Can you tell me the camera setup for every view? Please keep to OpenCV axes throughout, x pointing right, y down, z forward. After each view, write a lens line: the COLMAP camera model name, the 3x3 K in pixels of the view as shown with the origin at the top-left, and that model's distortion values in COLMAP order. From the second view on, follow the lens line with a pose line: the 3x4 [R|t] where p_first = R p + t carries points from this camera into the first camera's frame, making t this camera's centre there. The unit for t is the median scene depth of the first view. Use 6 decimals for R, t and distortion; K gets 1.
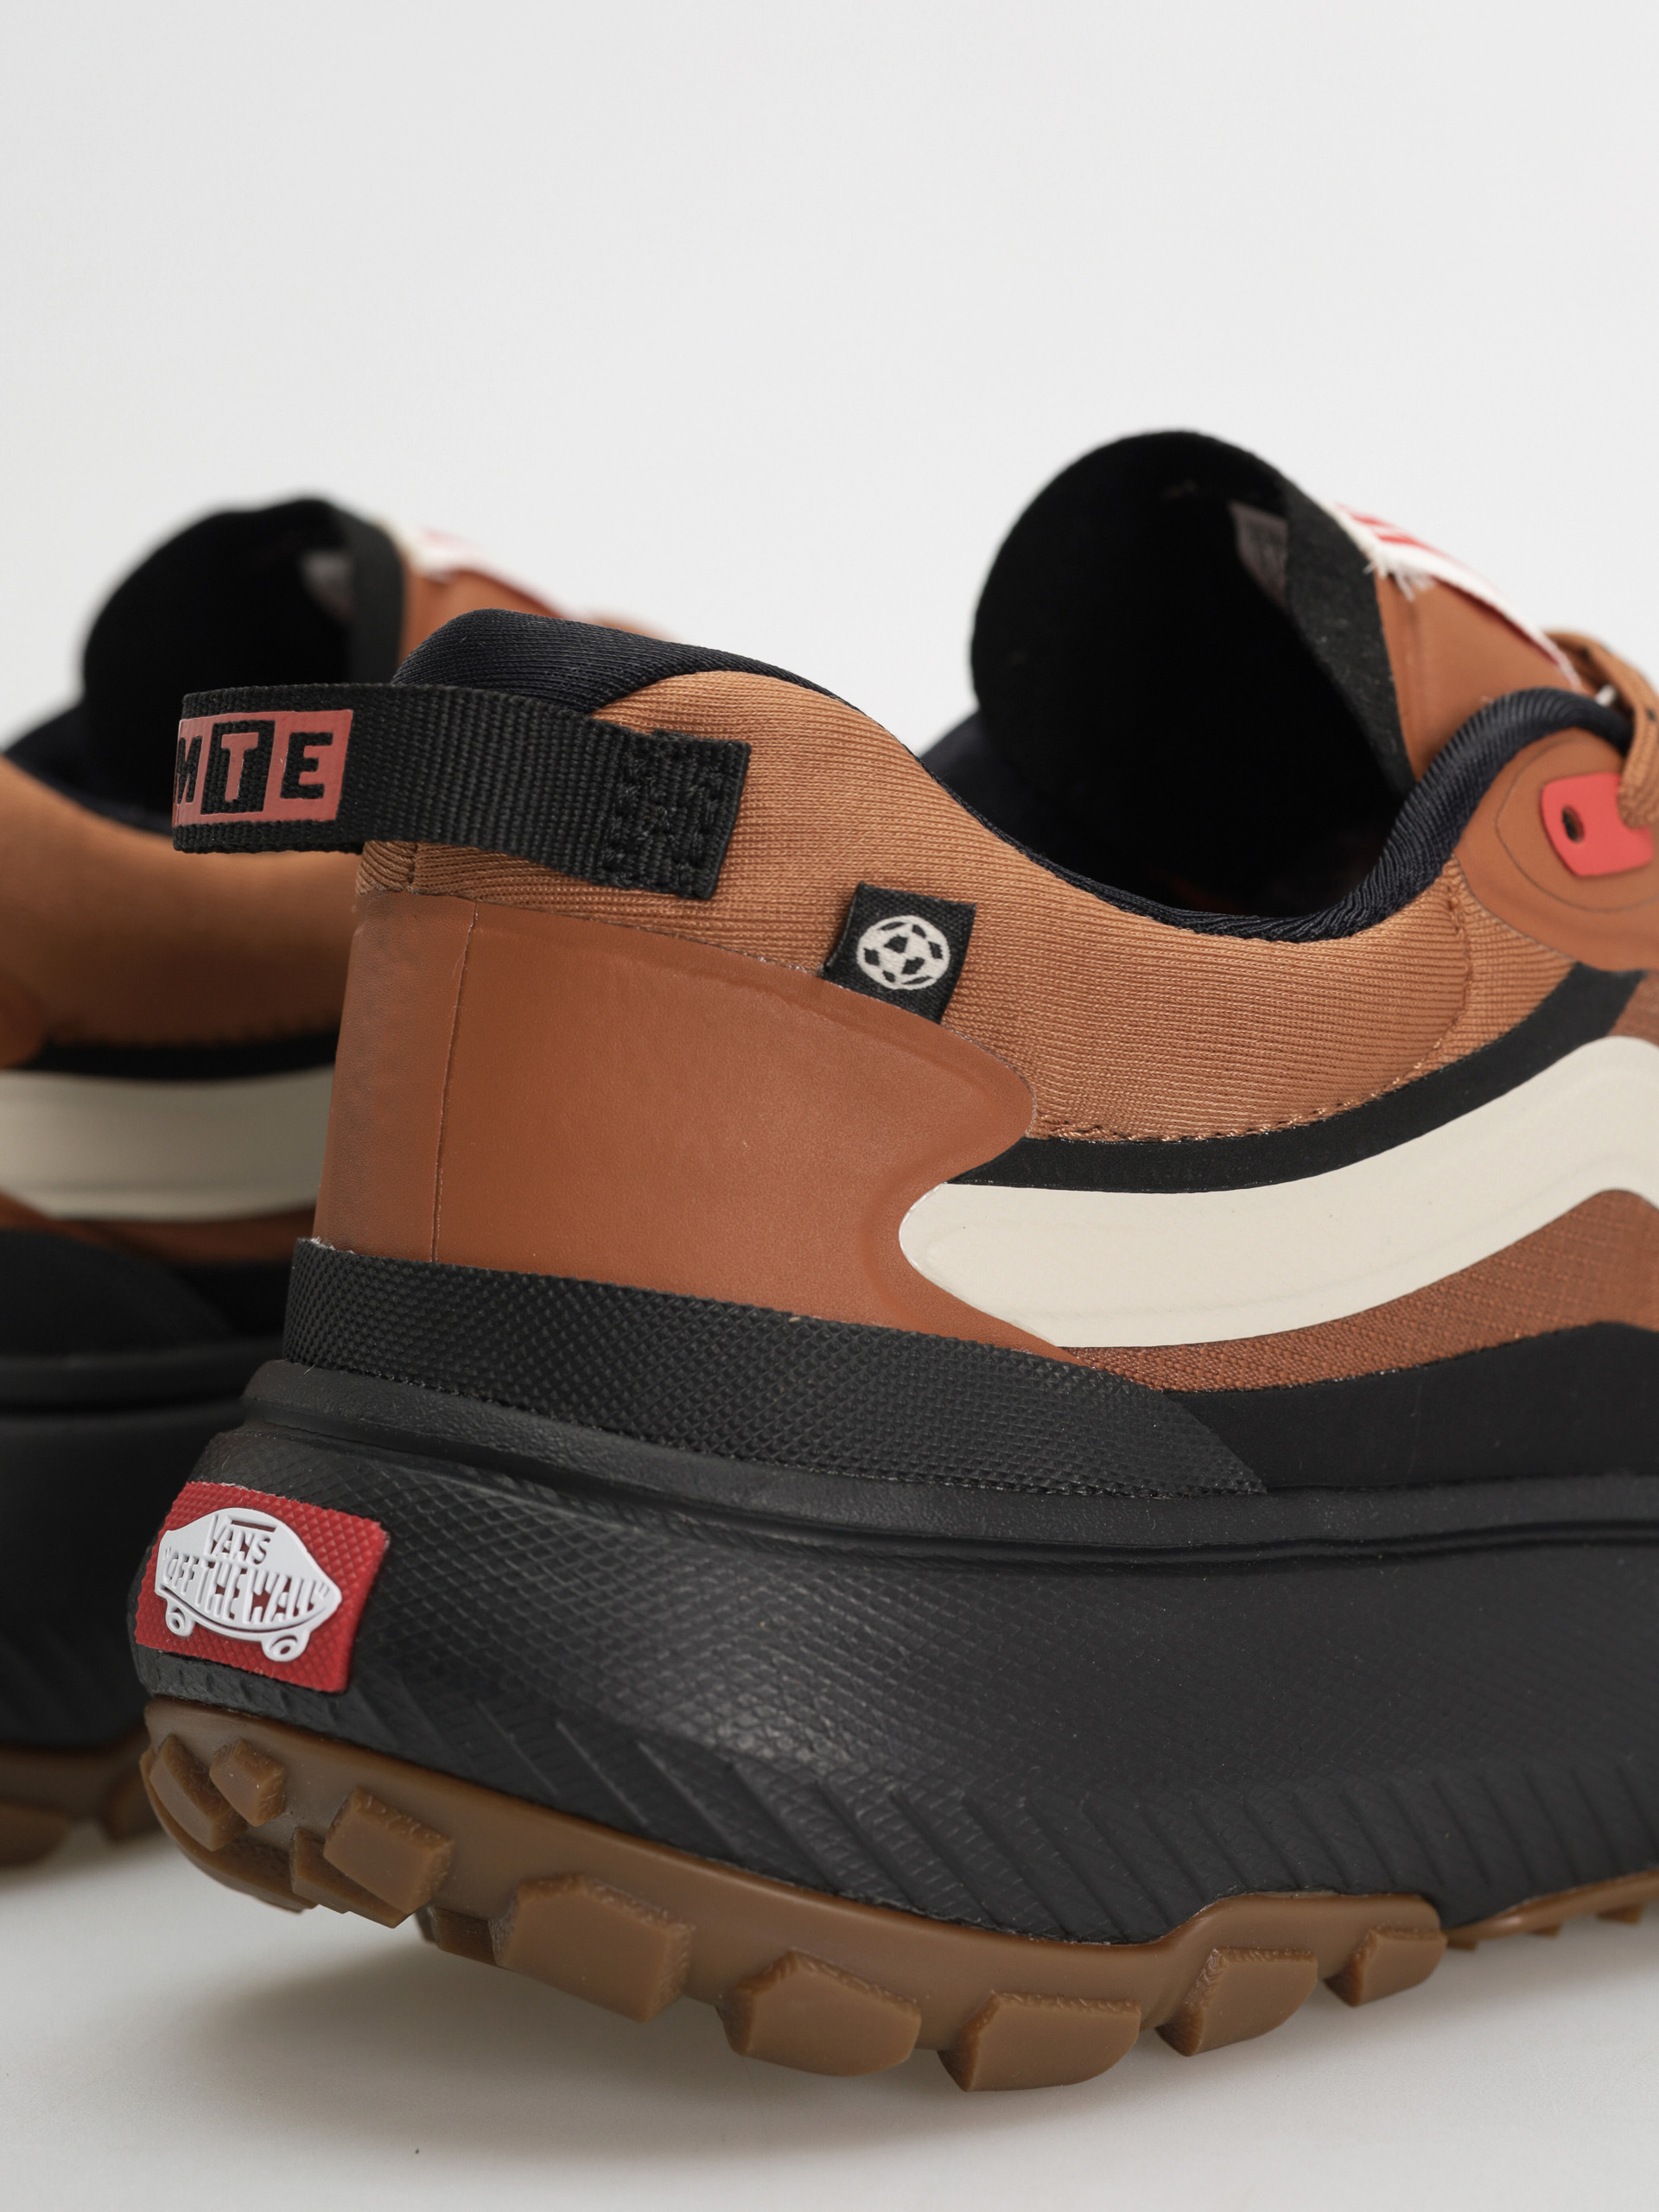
lens RADIAL K [[6579.7, 0, 829.5], [0, 6579.7, 1106.0], [0, 0, 1]] dist [-0.149808, 1.512950]
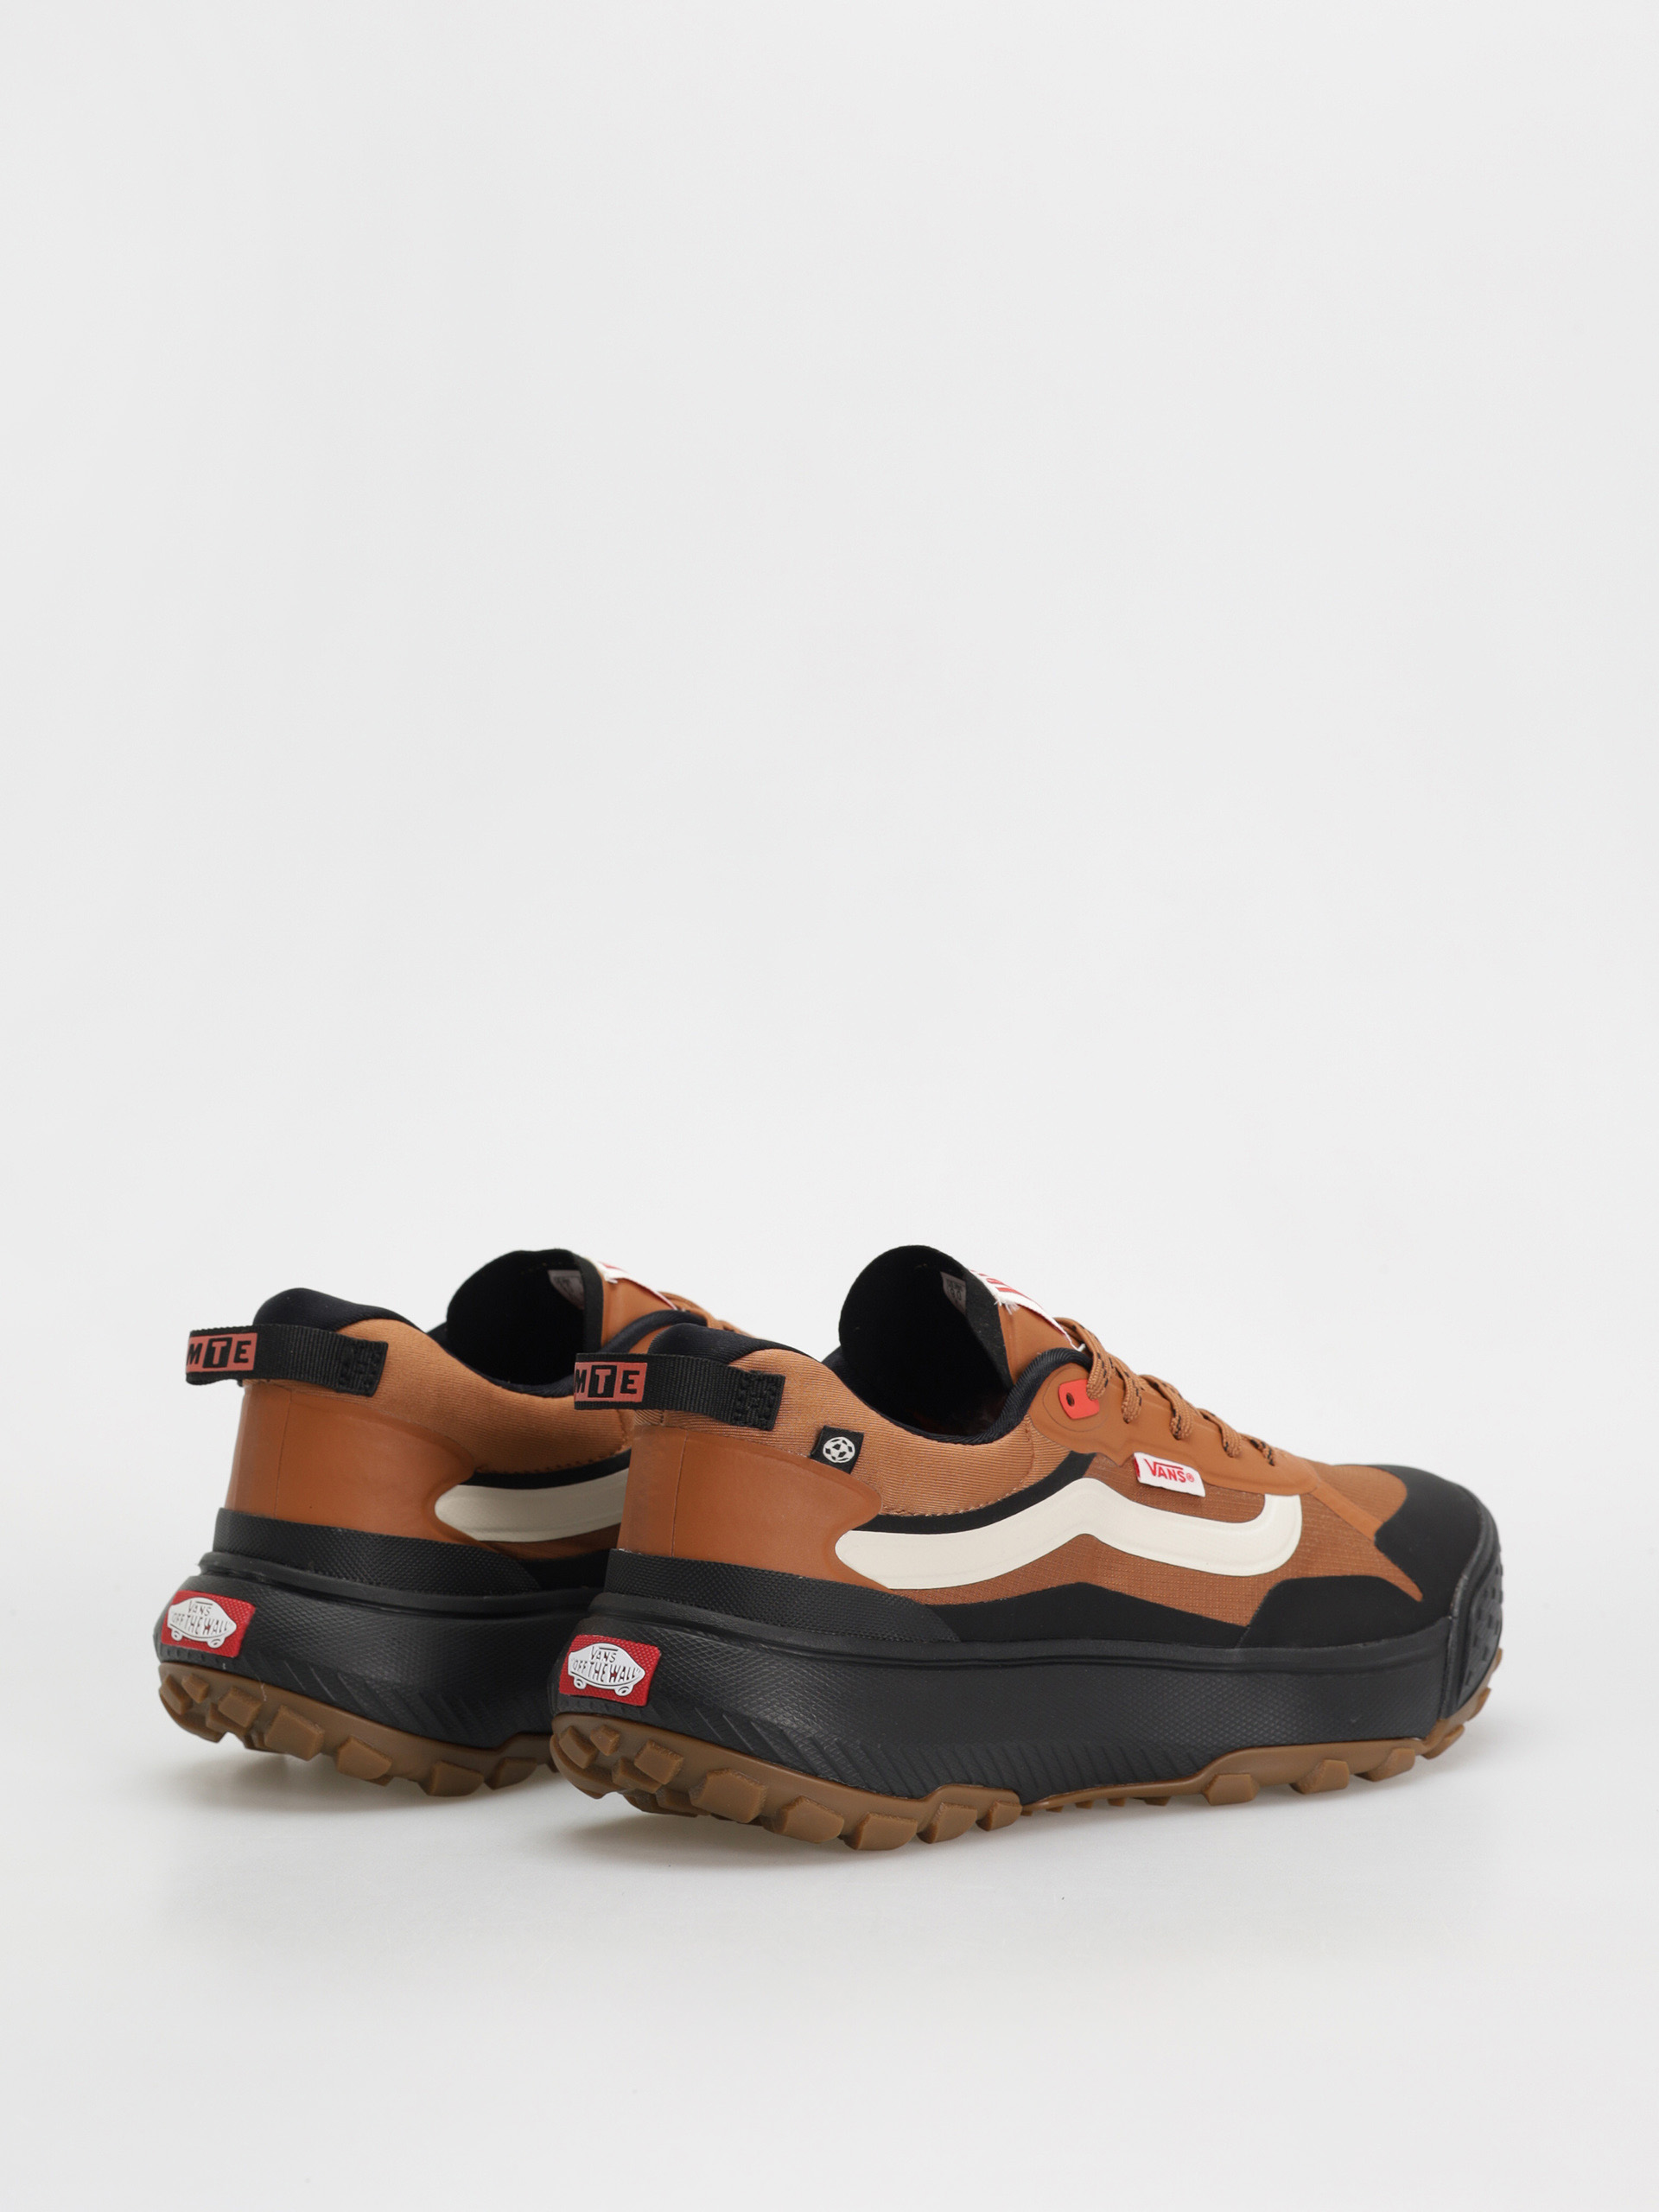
lens RADIAL K [[6579.7, 0, 829.5], [0, 6579.7, 1106.0], [0, 0, 1]] dist [-0.149808, 1.512950]
pose [[0.996498, 0.011810, 0.082774, -0.228522], [-0.007552, 0.998641, -0.051569, -0.024710], [-0.083271, 0.050763, 0.995233, -1.832819]]
